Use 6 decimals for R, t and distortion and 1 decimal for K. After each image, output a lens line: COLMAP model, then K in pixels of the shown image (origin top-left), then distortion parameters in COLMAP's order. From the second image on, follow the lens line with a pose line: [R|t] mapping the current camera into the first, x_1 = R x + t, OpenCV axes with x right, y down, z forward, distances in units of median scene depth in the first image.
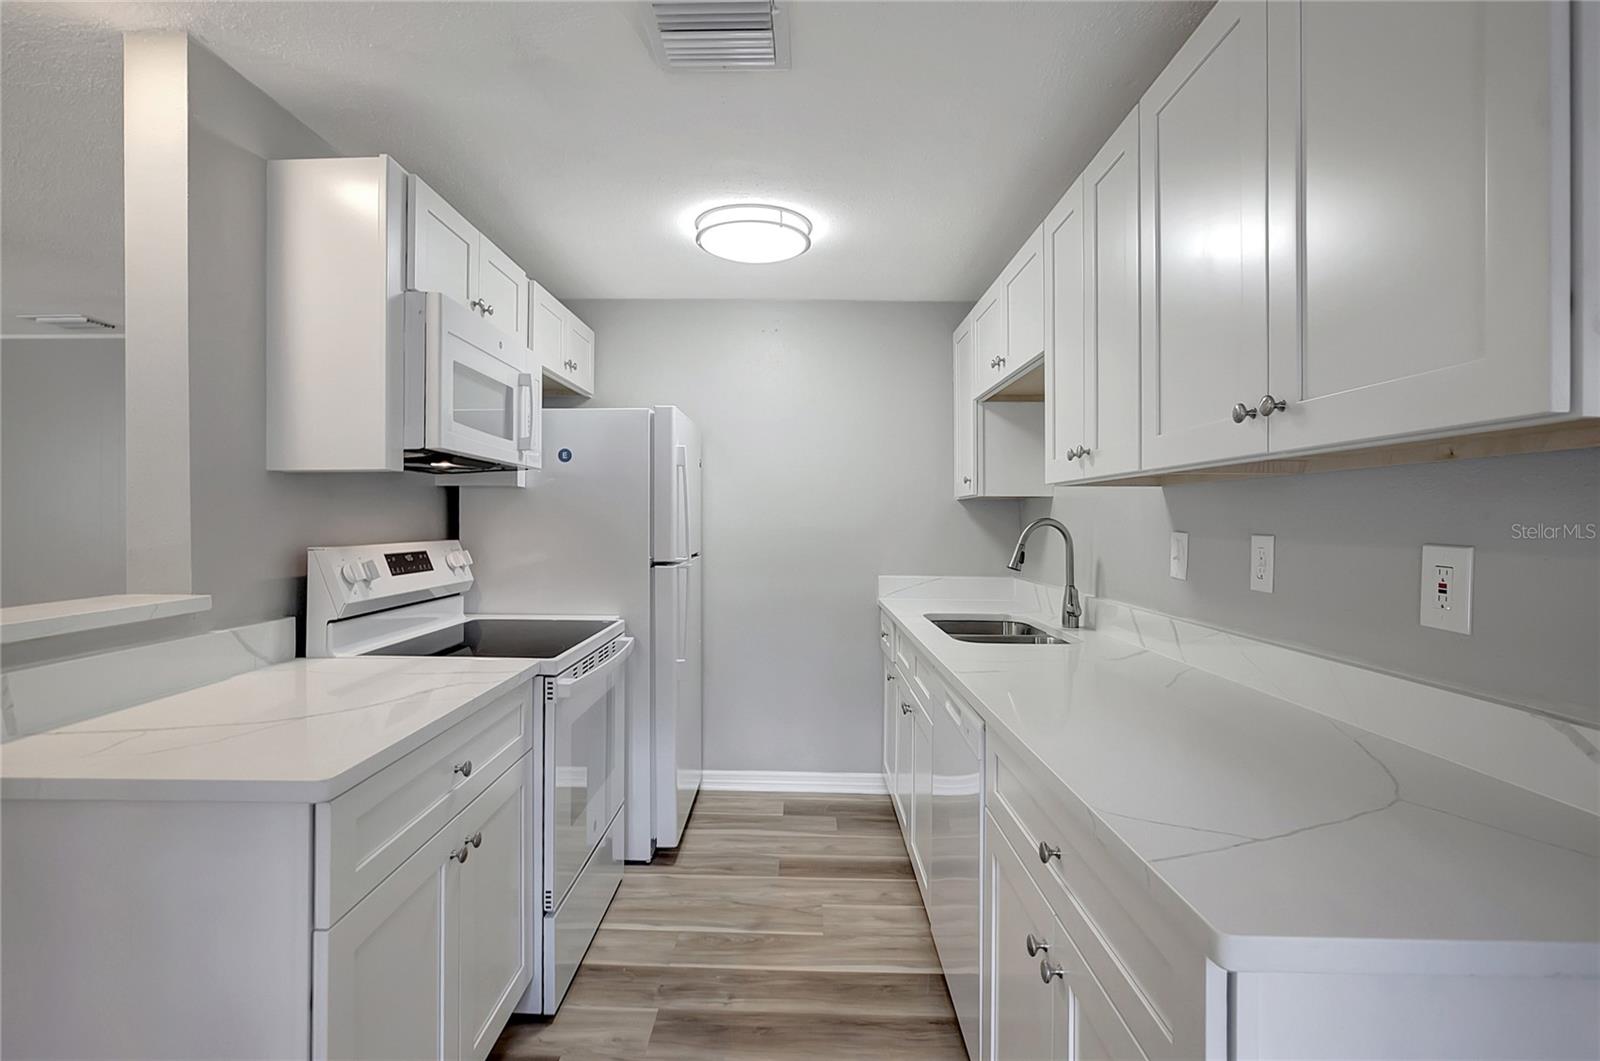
lens RADIAL K [[753.2, 0, 800.0], [0, 753.2, 530.5], [0, 0, 1]] dist [-0.015872, 0.000415]
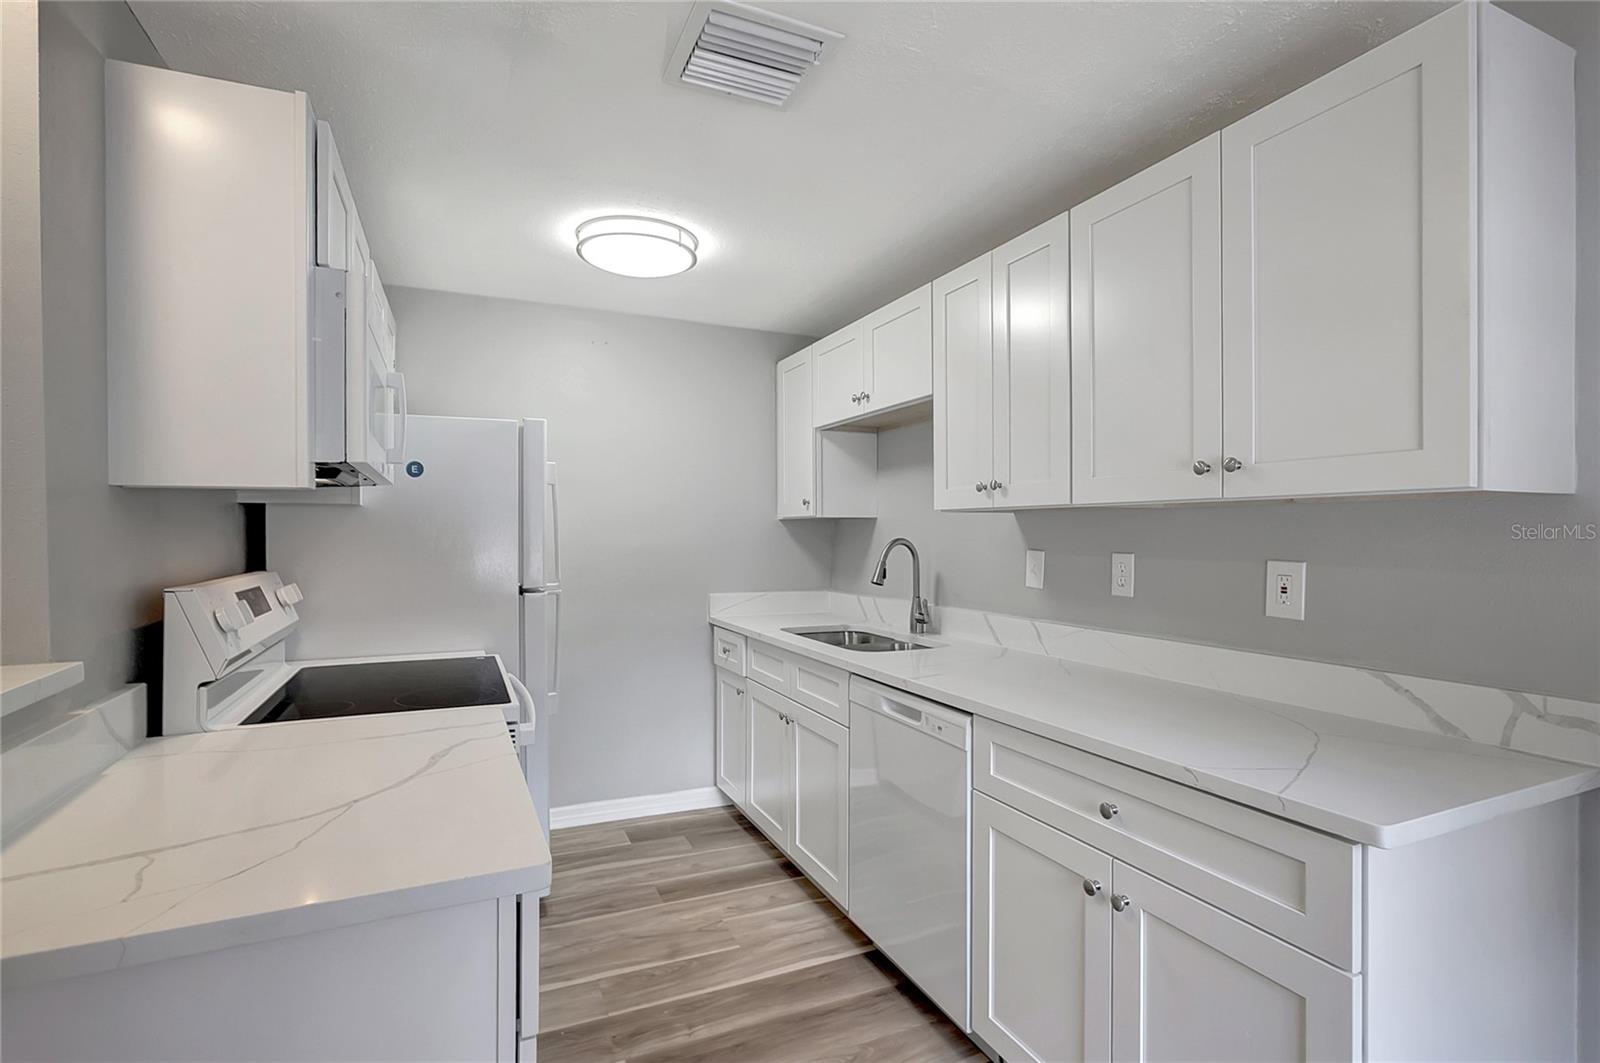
lens RADIAL K [[750.6, 0, 804.5], [0, 750.6, 546.8], [0, 0, 1]] dist [-0.014982, 0.000771]
pose [[0.901200, -0.012659, 0.433219, -0.309417], [0.010282, 0.999916, 0.007829, -0.014343], [-0.433282, -0.002601, 0.901255, 0.039097]]
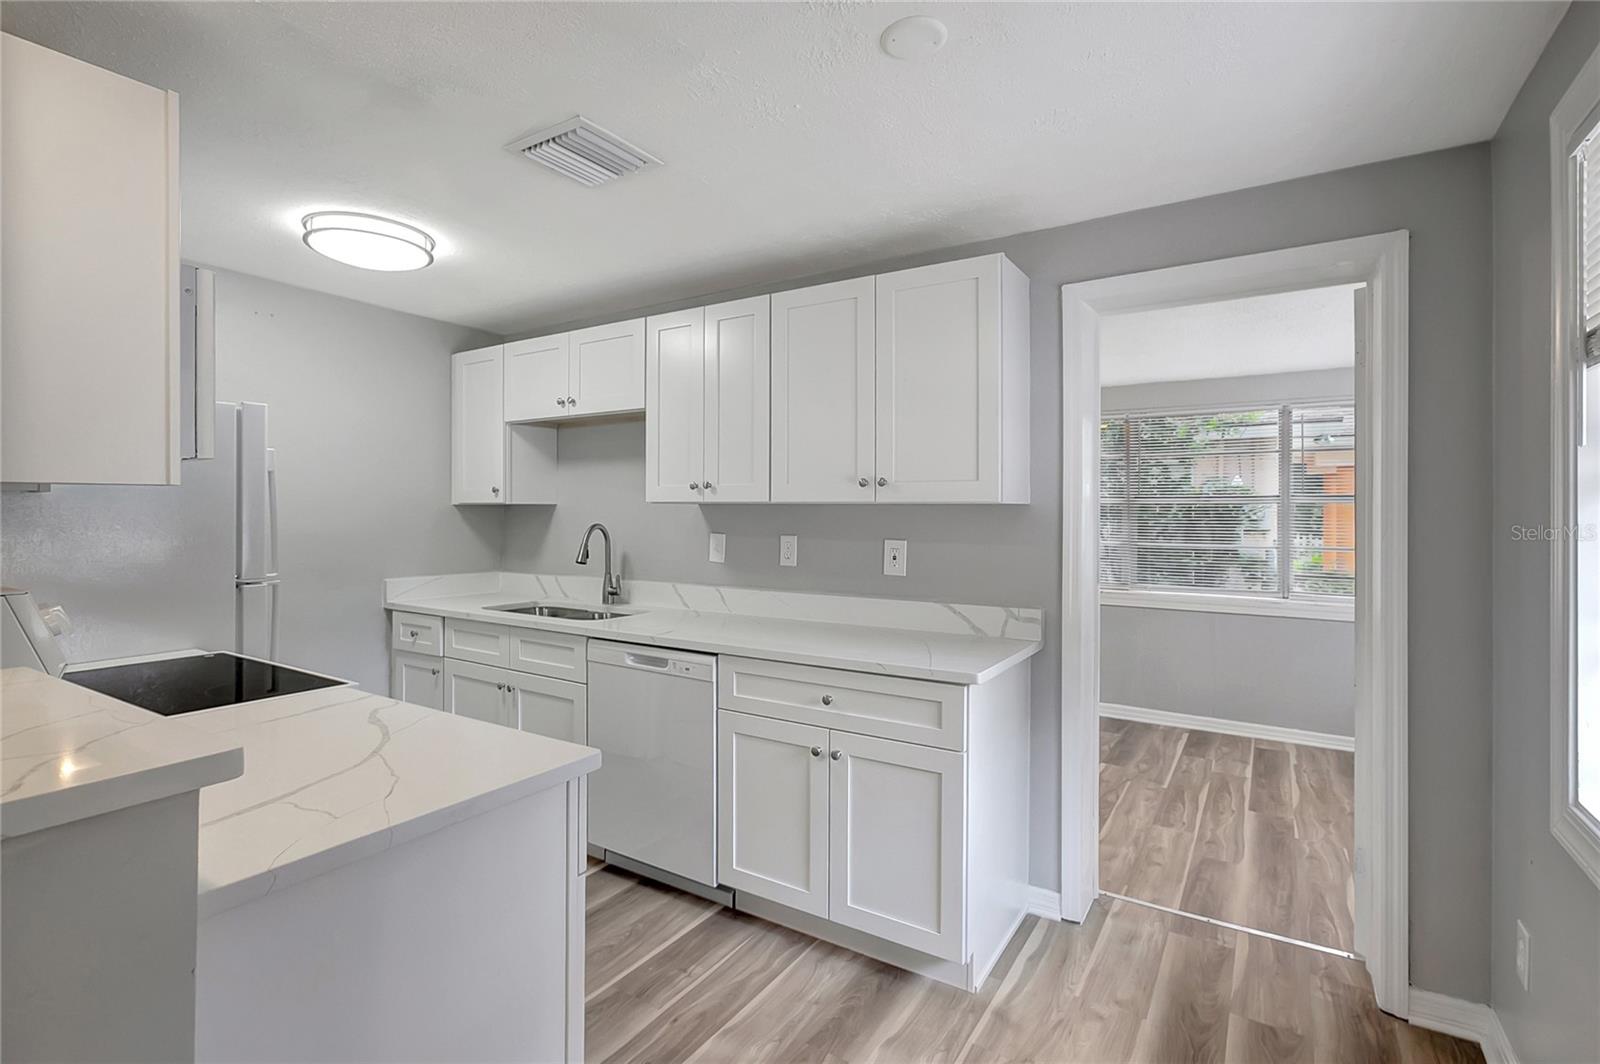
lens RADIAL K [[747.8, 0, 796.8], [0, 747.8, 524.1], [0, 0, 1]] dist [-0.041231, 0.000262]
pose [[0.512792, -0.015563, 0.858372, -0.653063], [0.009214, 0.999878, 0.012625, -0.030572], [-0.858463, 0.001435, 0.512873, 0.020781]]
